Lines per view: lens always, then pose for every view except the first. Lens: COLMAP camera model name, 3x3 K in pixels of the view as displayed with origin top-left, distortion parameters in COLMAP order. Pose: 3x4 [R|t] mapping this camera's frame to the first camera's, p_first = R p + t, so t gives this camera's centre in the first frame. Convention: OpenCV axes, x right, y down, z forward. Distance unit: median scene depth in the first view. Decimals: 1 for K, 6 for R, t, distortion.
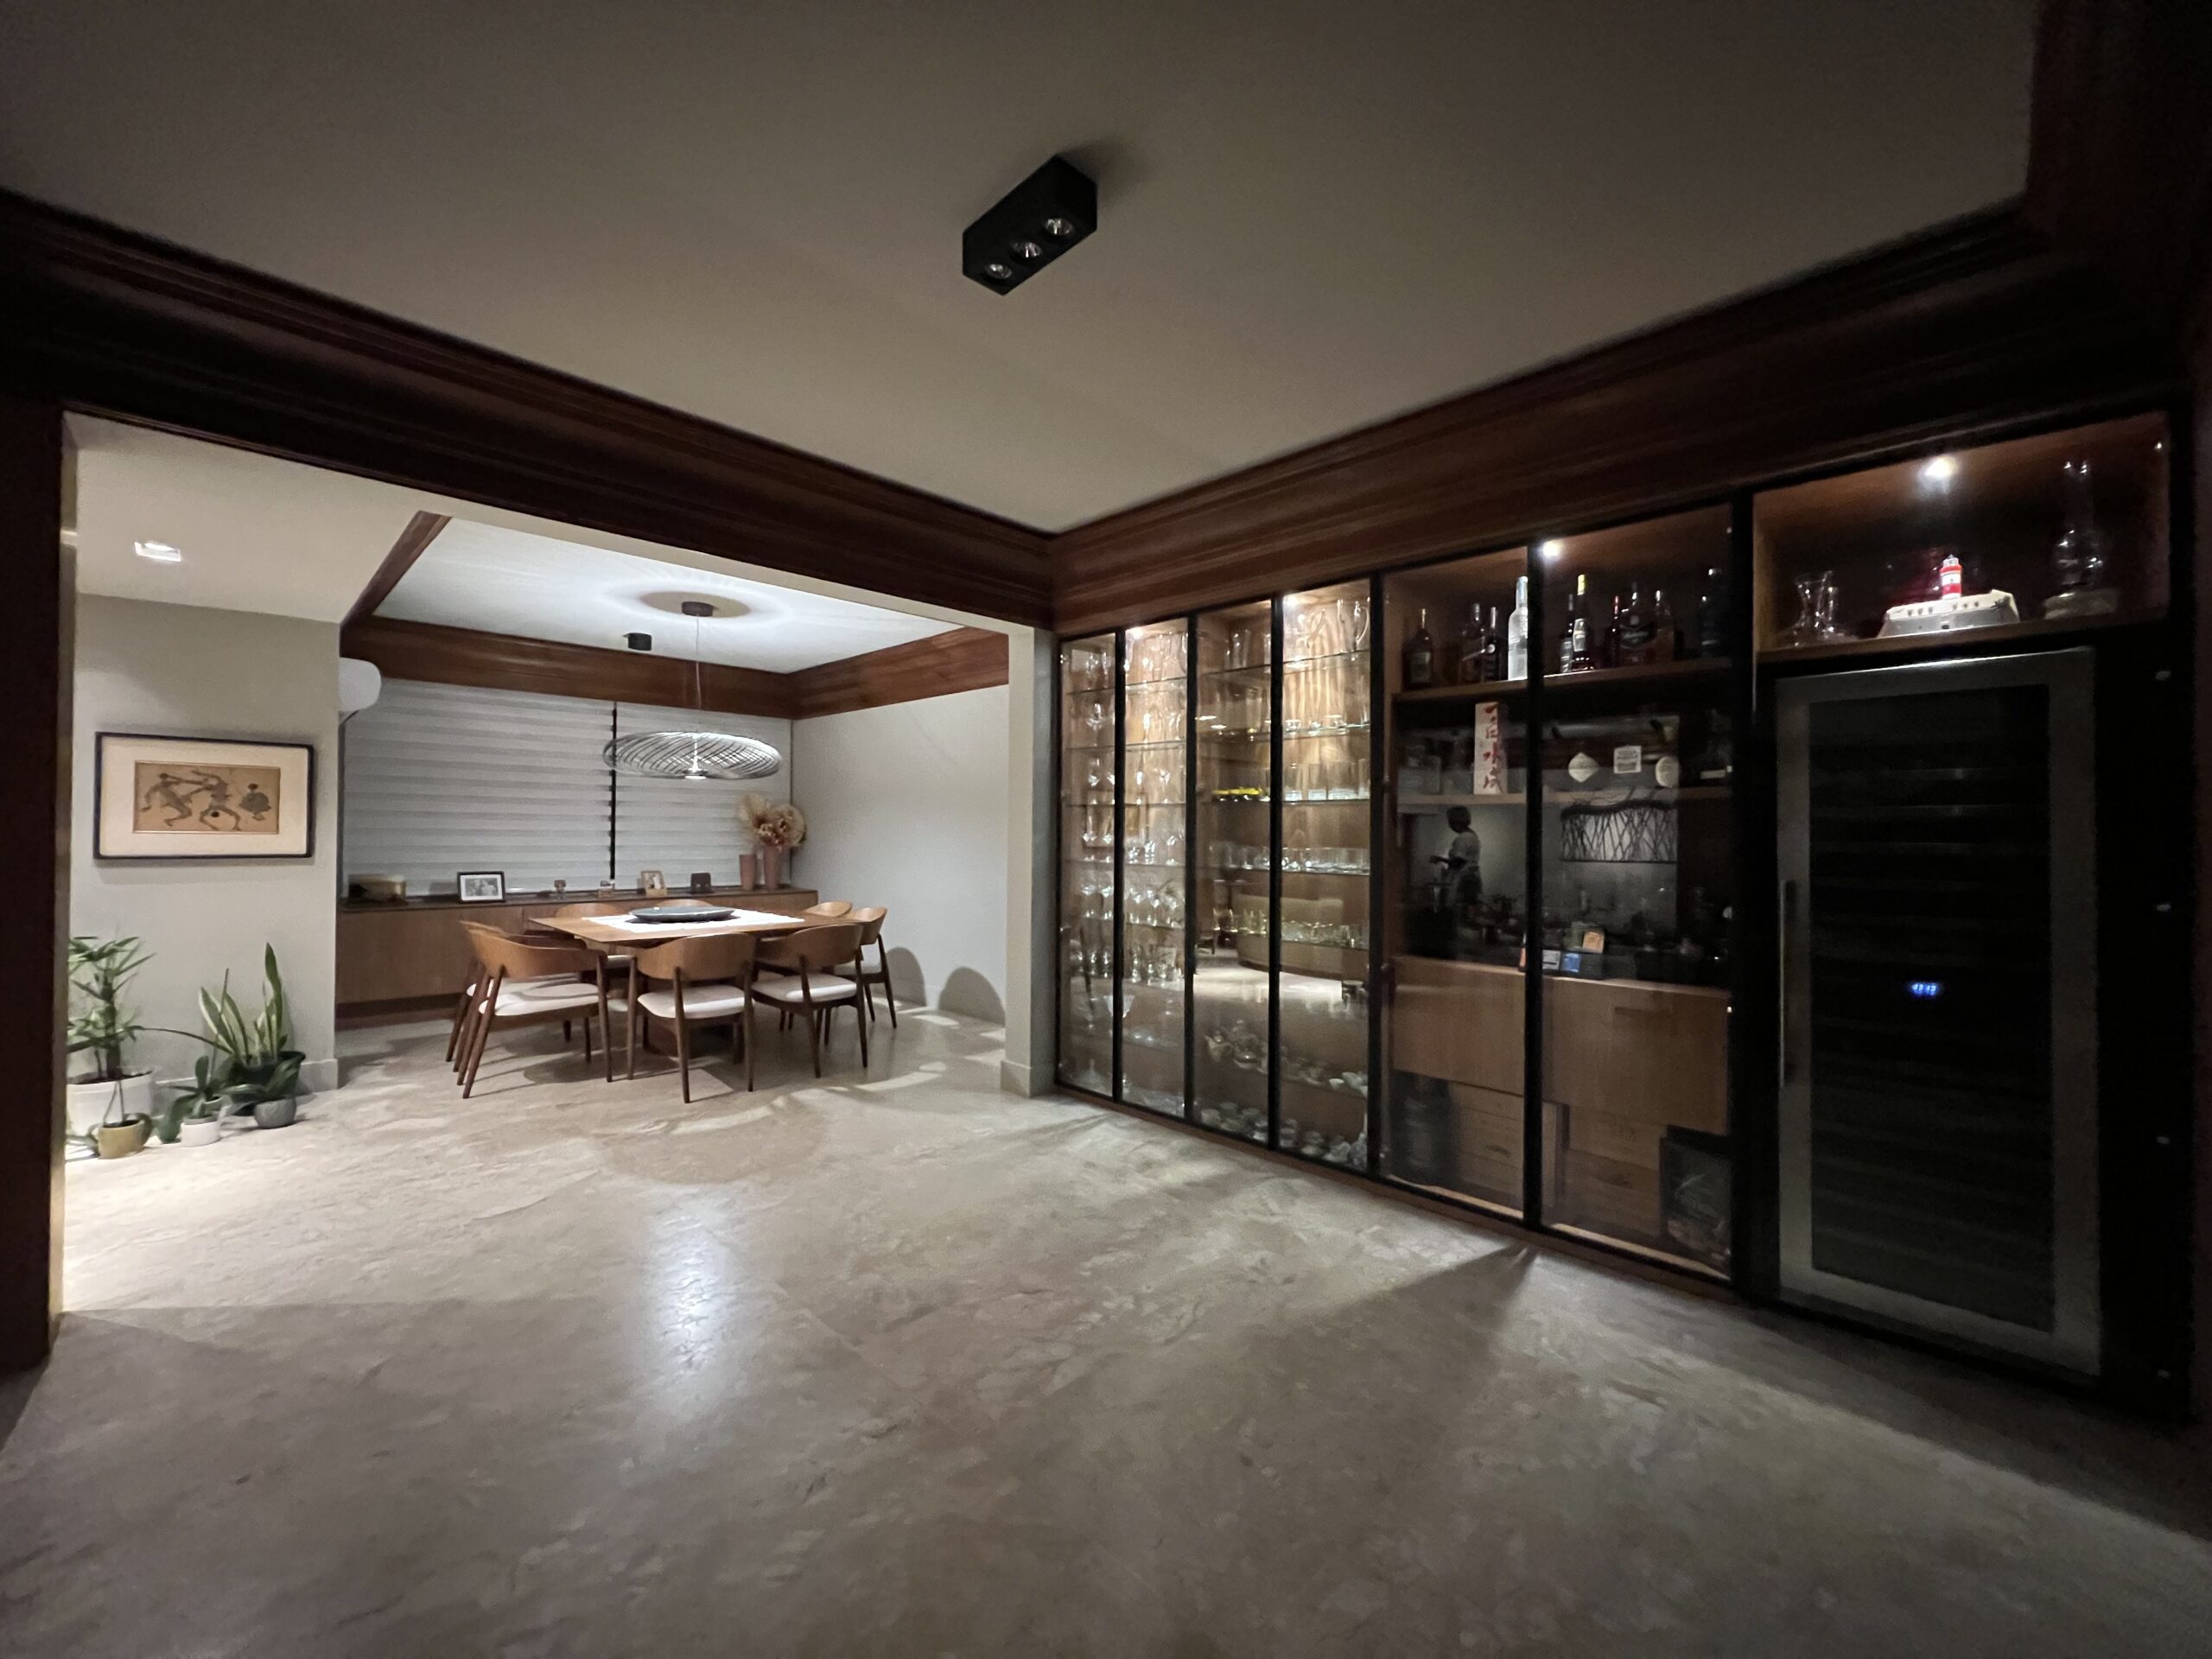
lens RADIAL K [[887.9, 0, 1106.0], [0, 887.9, 829.5], [0, 0, 1]] dist [0.001724, 0.000274]
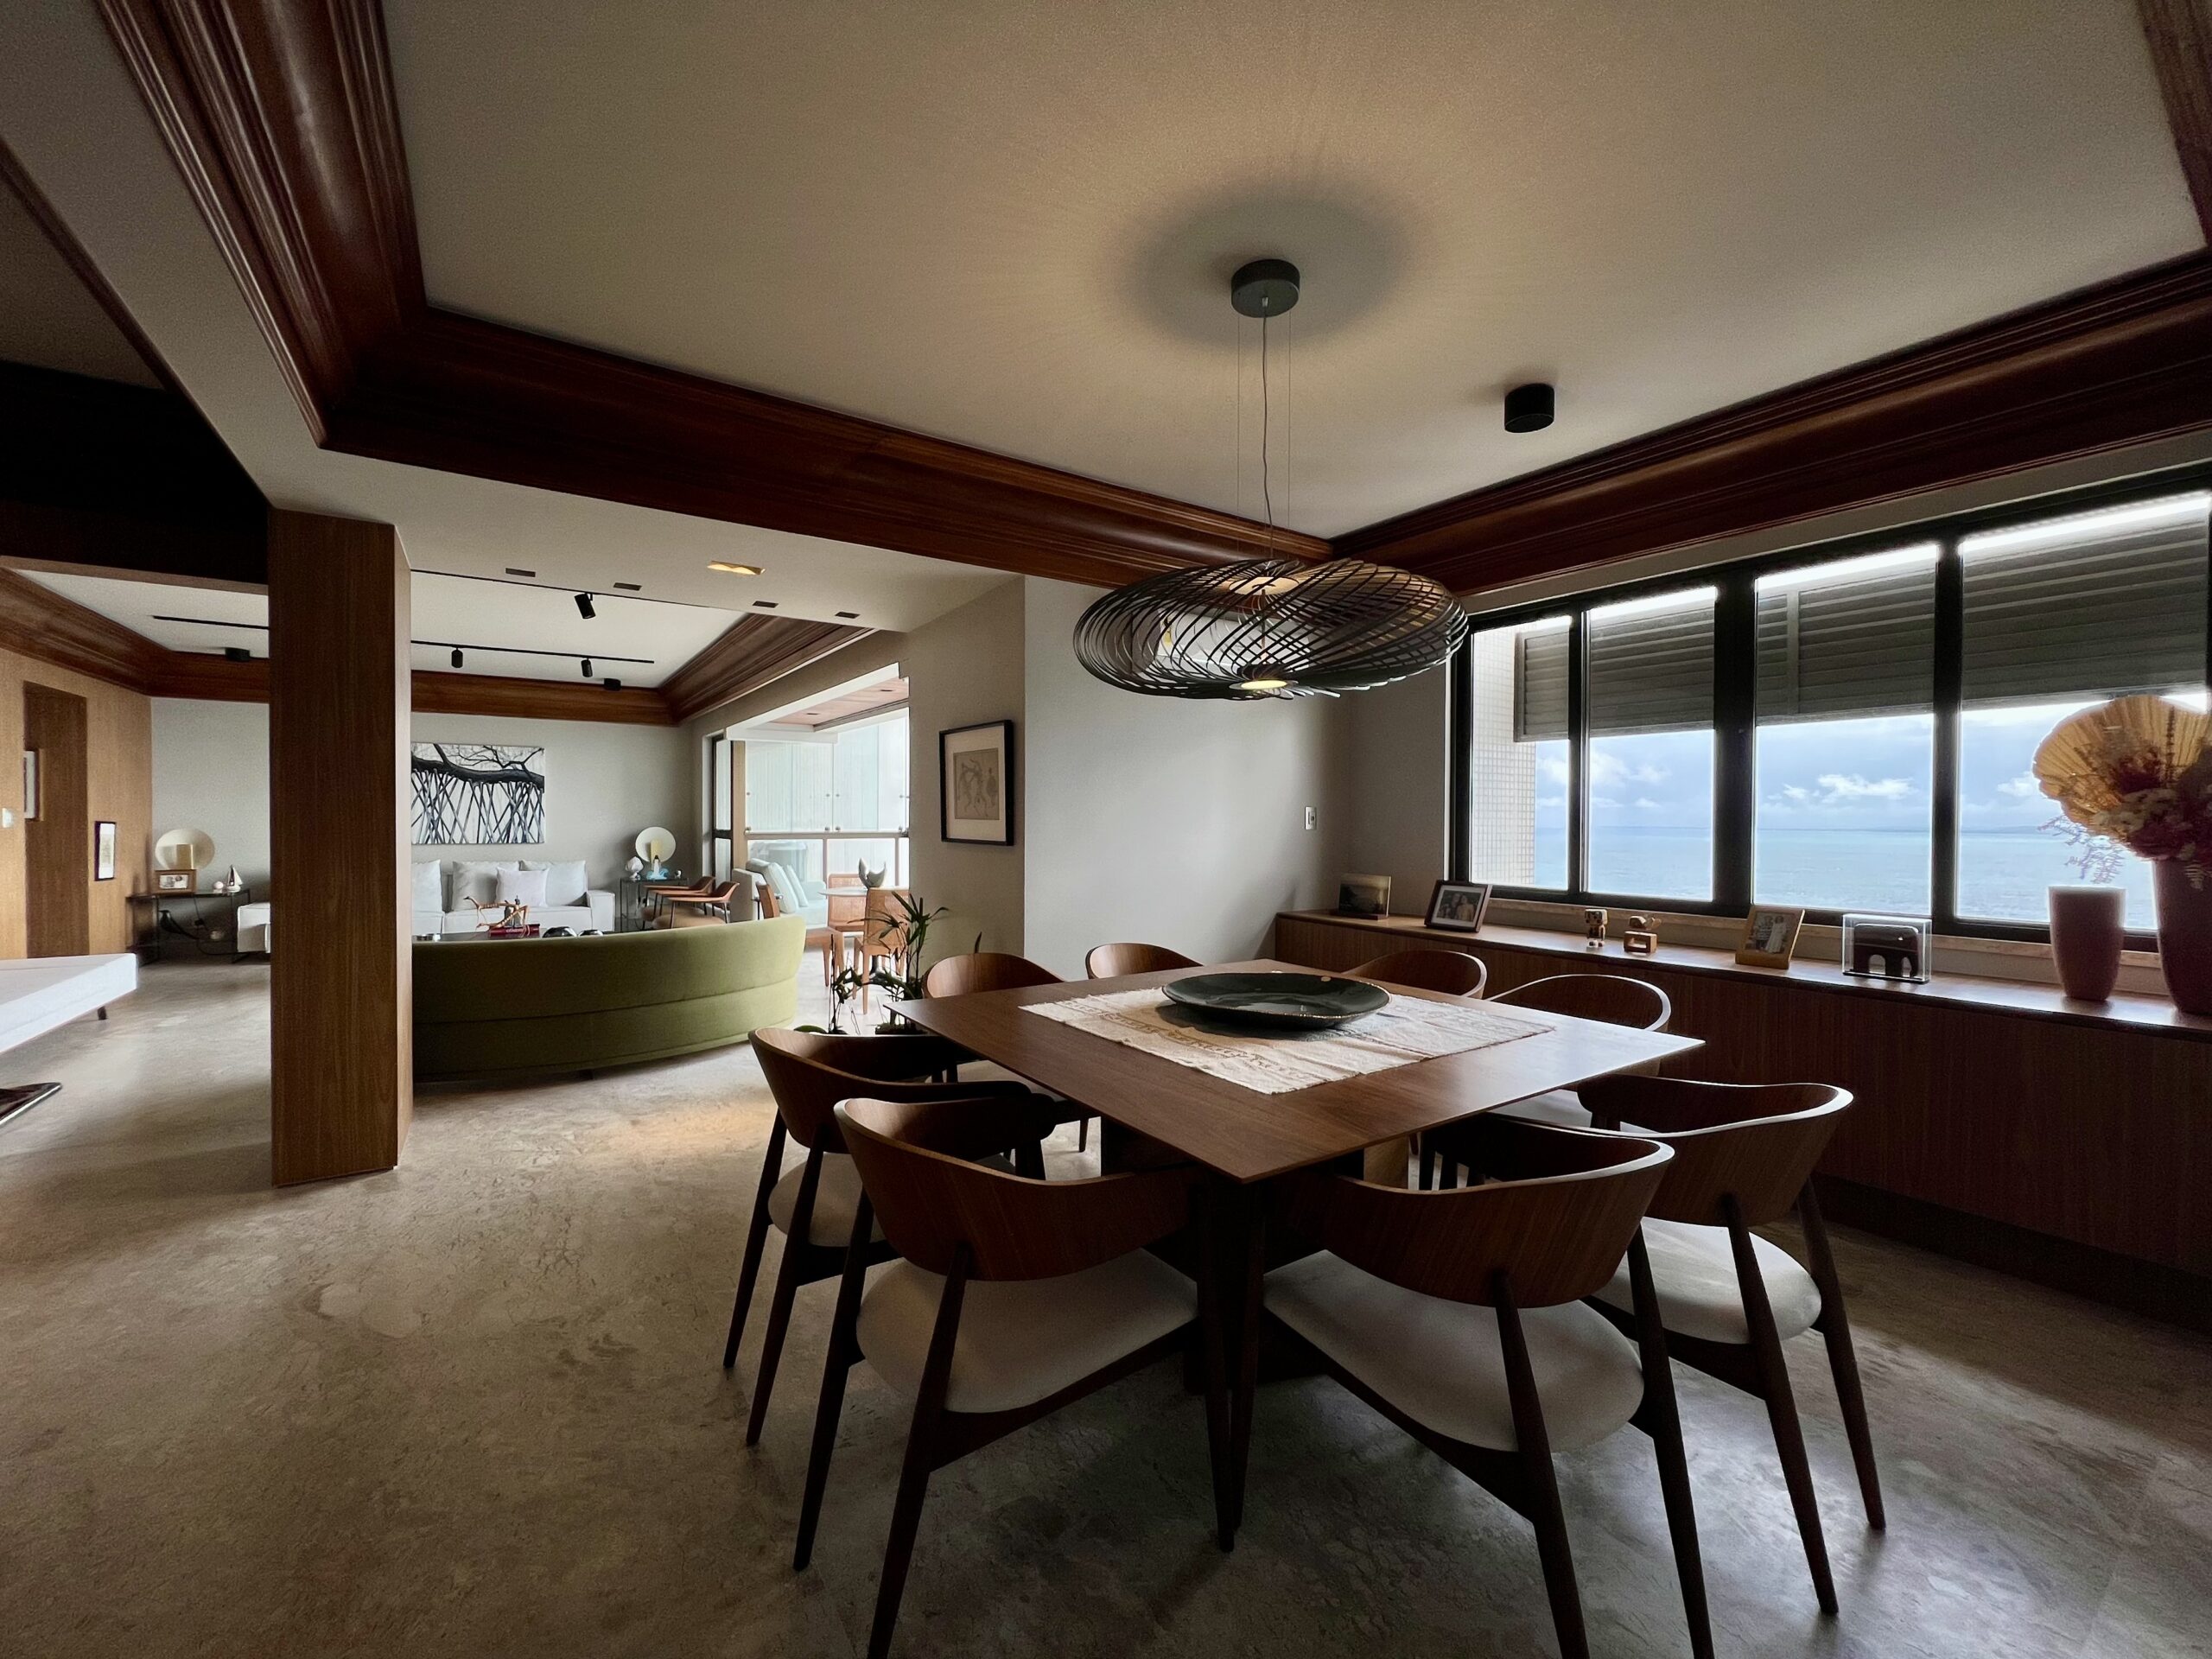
lens RADIAL K [[894.4, 0, 1106.0], [0, 894.4, 829.5], [0, 0, 1]] dist [0.001552, 0.000316]
pose [[-0.197050, 0.002562, -0.980390, -0.035018], [-0.000429, 0.999996, 0.002700, 0.013816], [0.980393, 0.000953, -0.197049, 1.366435]]
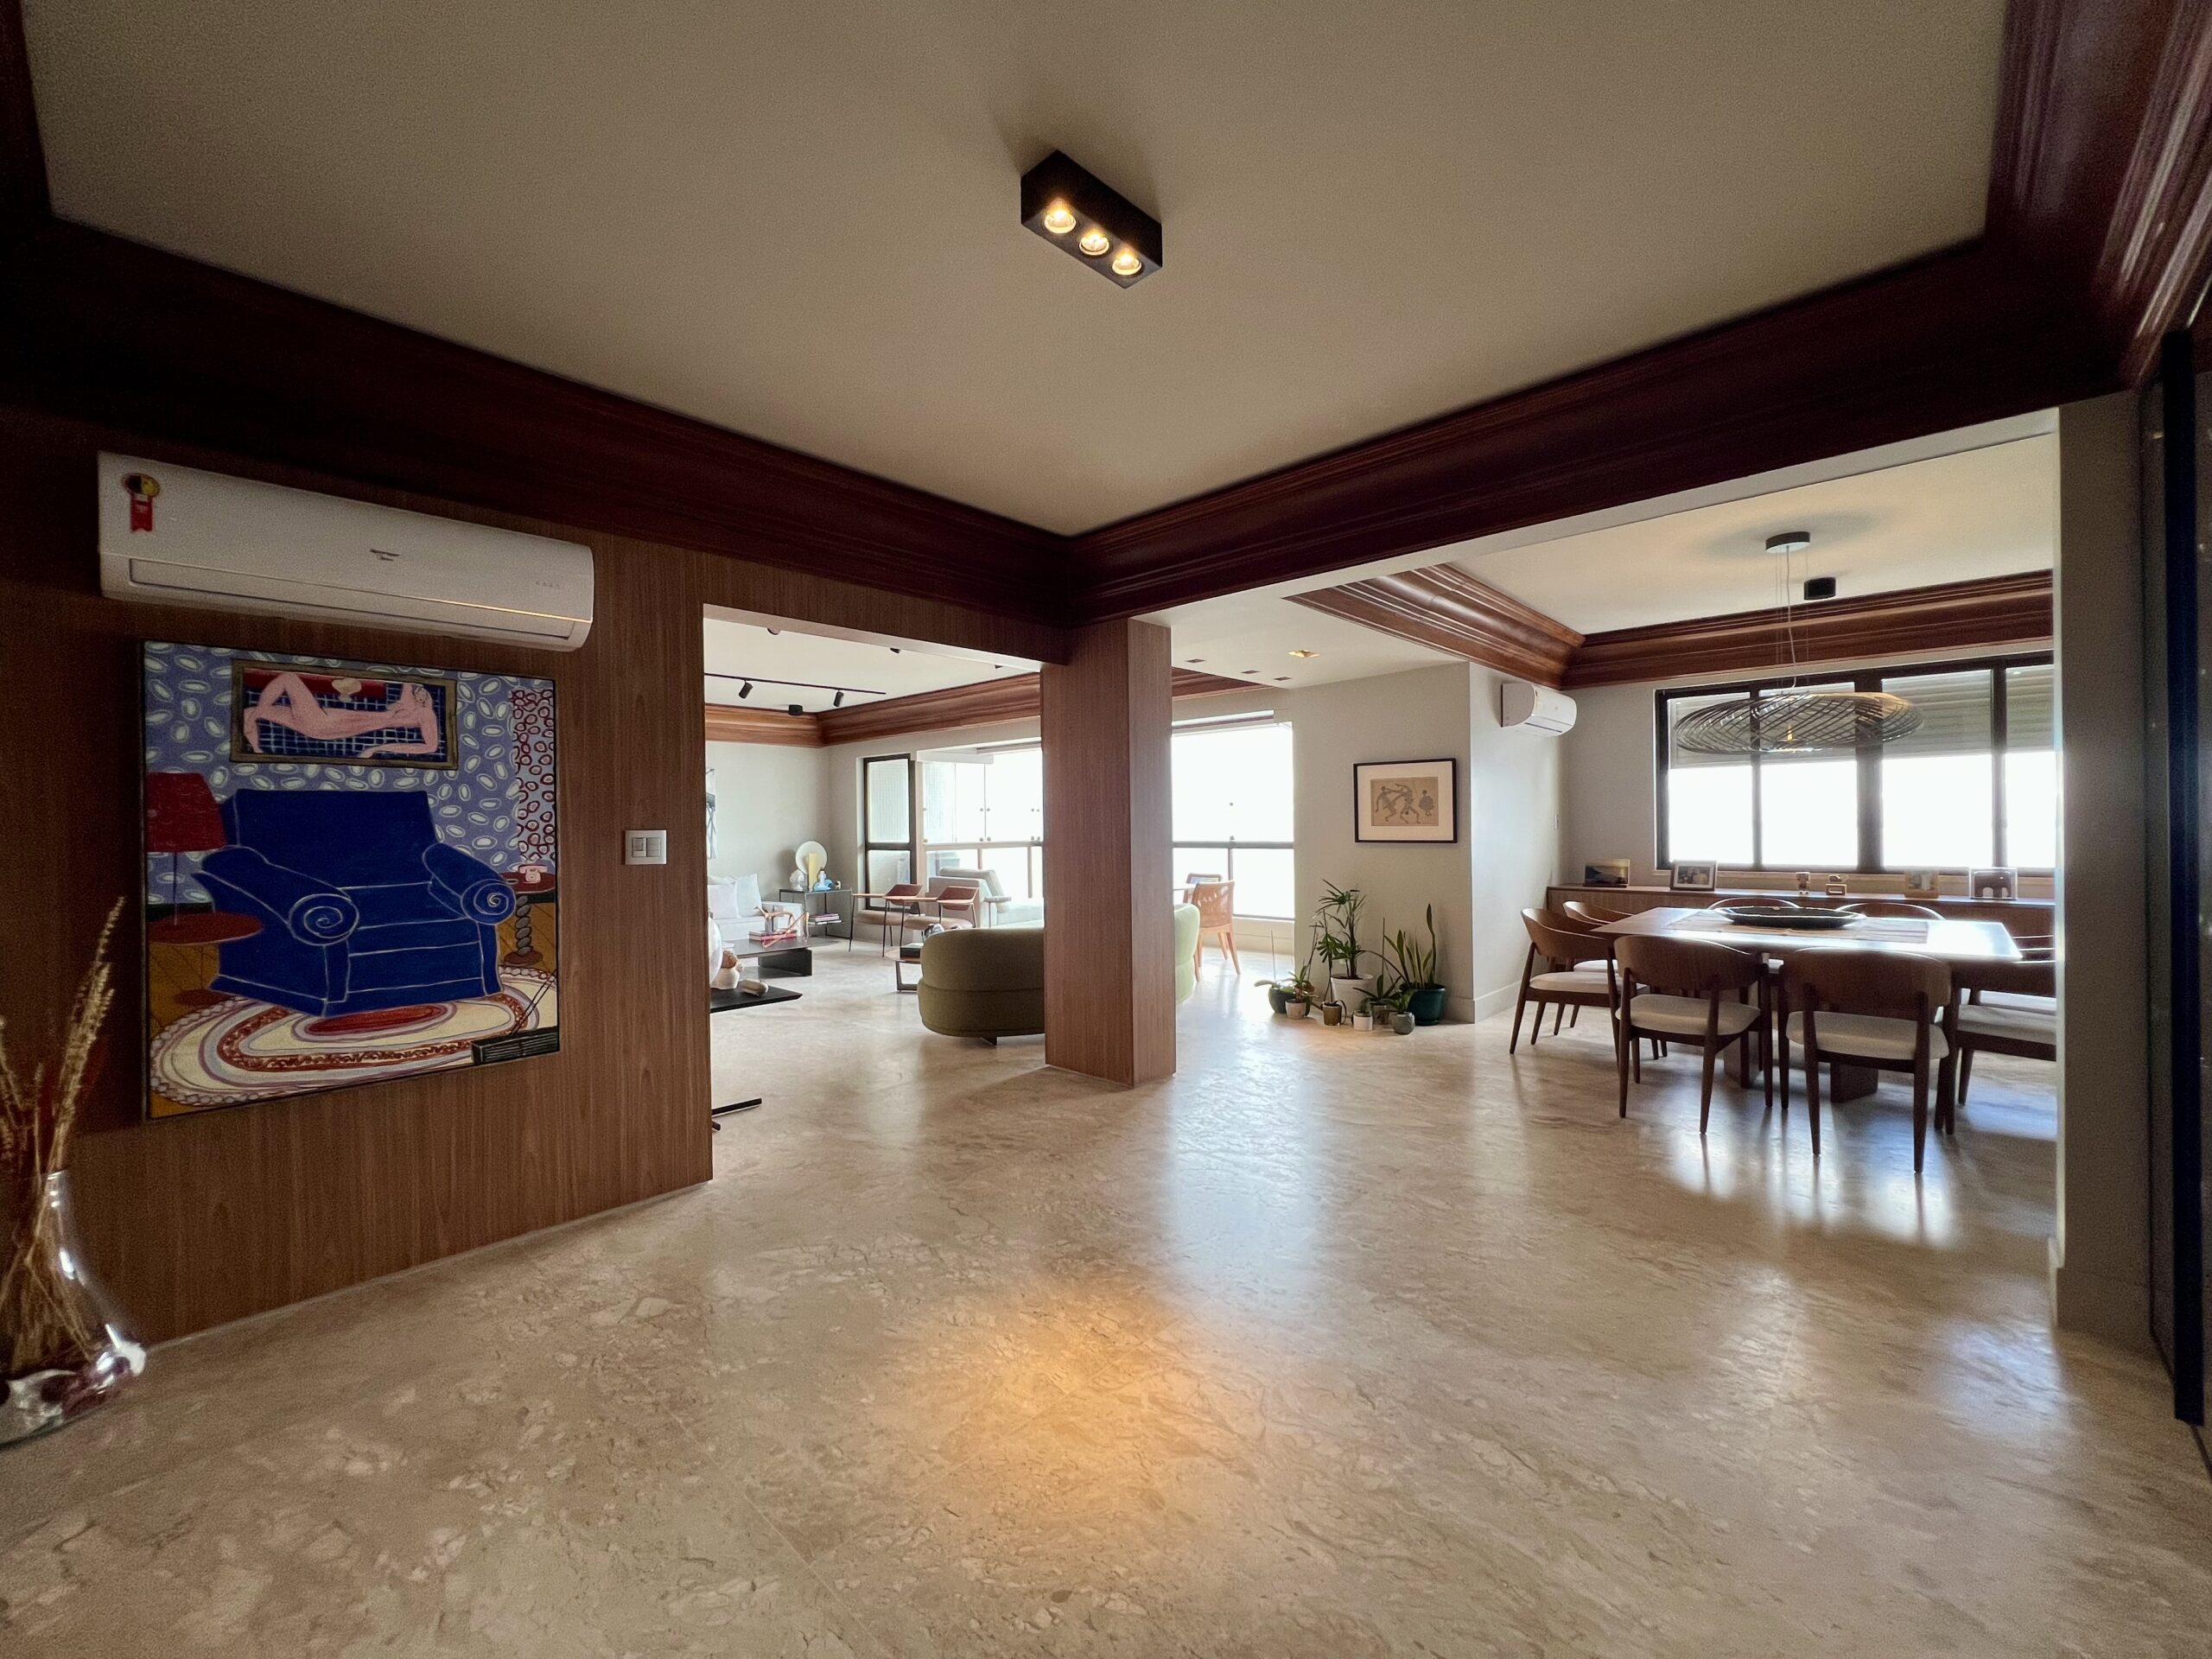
lens RADIAL K [[887.9, 0, 1106.0], [0, 887.9, 829.5], [0, 0, 1]] dist [0.001724, 0.000274]
pose [[0.031785, -0.005212, -0.999481, 0.443600], [0.018867, 0.999811, -0.004613, 0.008009], [0.999317, -0.018711, 0.031878, 0.469748]]
